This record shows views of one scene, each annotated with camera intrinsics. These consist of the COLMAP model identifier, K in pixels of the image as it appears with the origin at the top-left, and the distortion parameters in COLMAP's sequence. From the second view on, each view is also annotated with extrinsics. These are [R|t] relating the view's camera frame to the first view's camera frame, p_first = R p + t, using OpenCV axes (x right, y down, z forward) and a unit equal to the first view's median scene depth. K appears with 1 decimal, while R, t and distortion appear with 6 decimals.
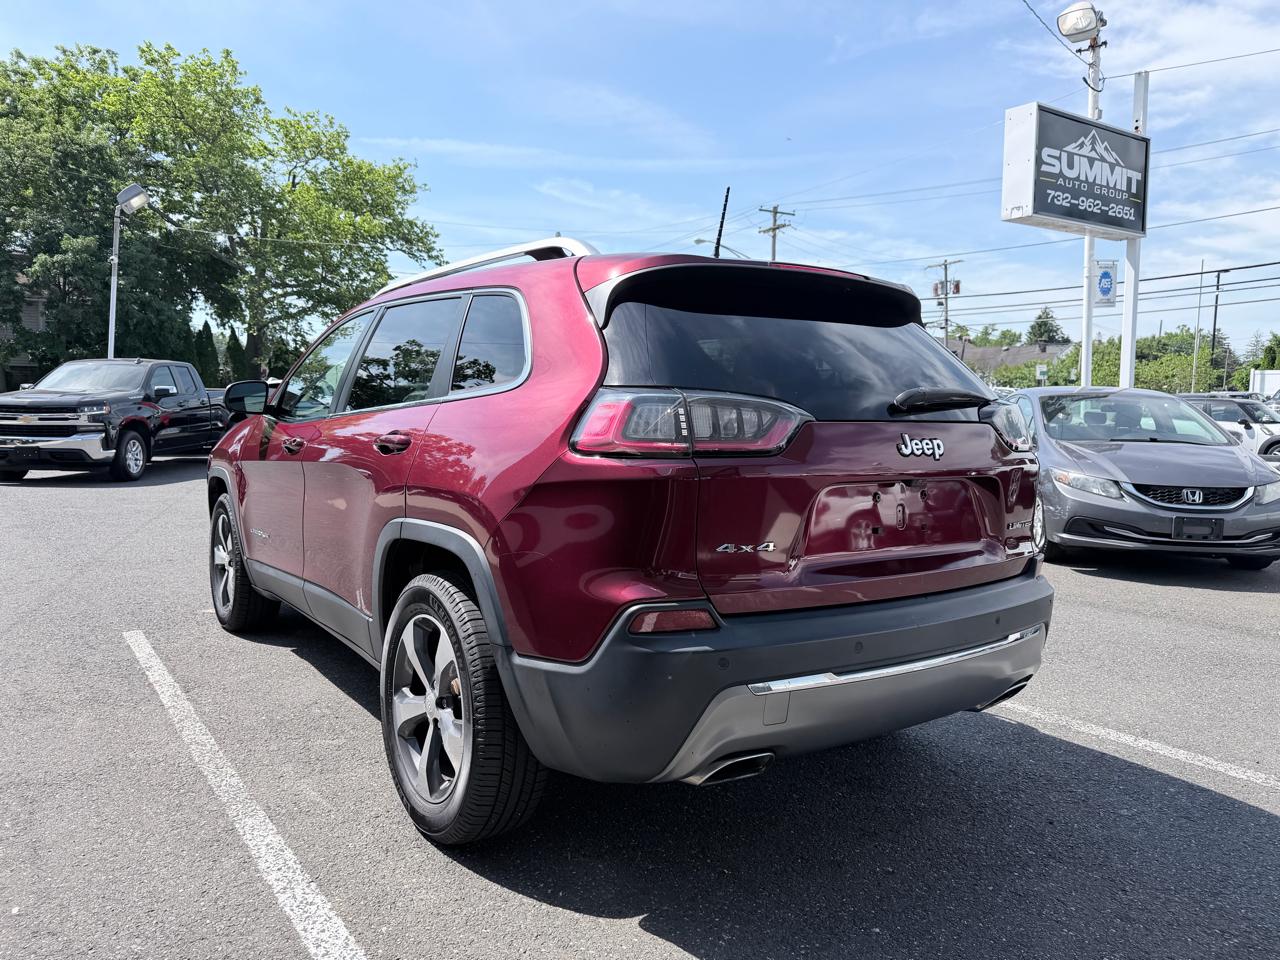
lens RADIAL K [[903.7, 0, 639.4], [0, 903.7, 475.4], [0, 0, 1]] dist [0.027626, -0.039866]
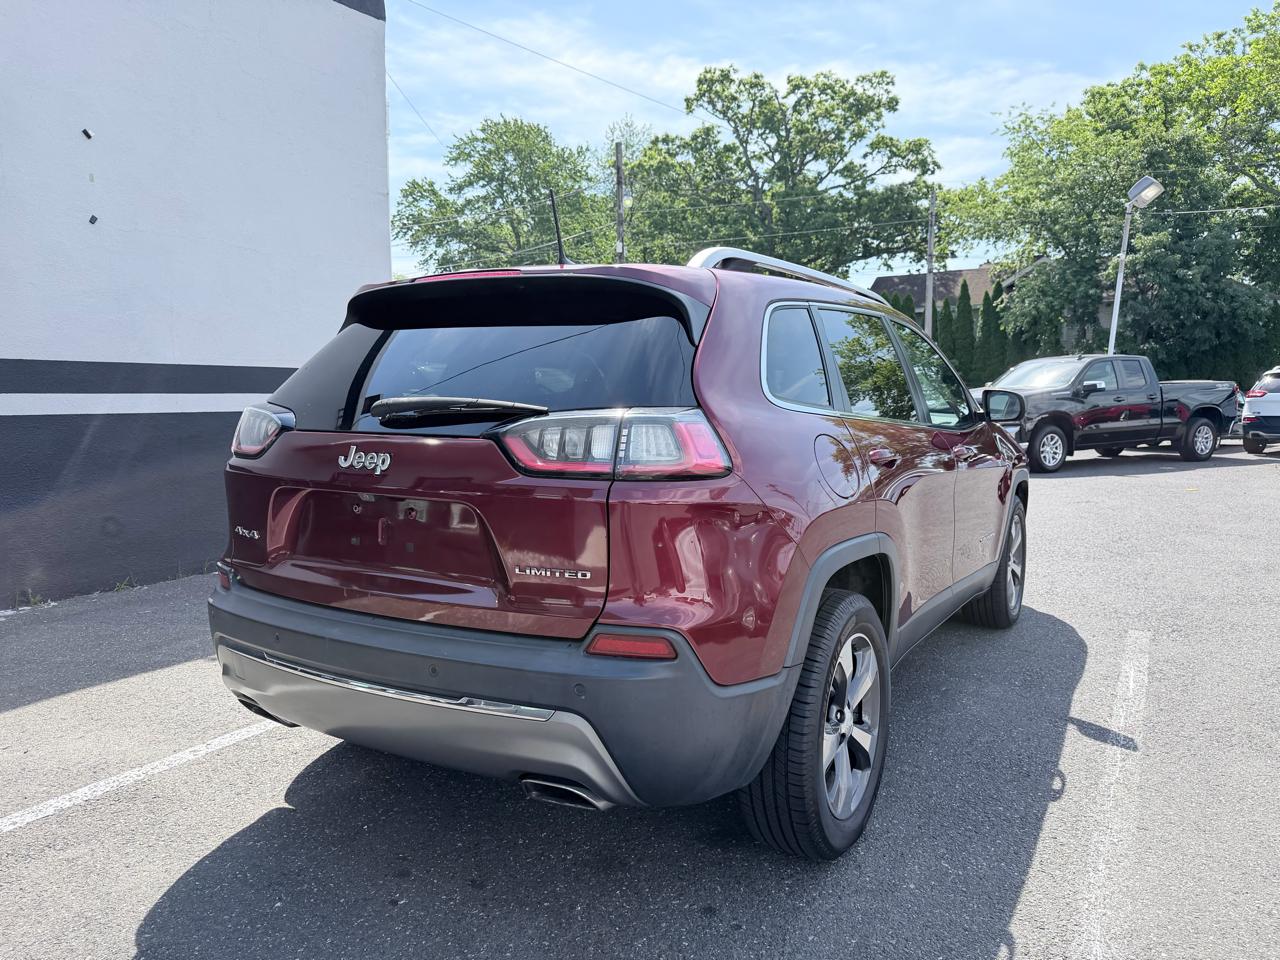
lens RADIAL K [[903.7, 0, 636.9], [0, 903.7, 481.5], [0, 0, 1]] dist [0.027626, -0.039866]
pose [[0.400280, 0.073738, -0.913421, 0.220678], [-0.059847, 0.996733, 0.054237, -0.013485], [0.914436, 0.032955, 0.403386, 0.149700]]
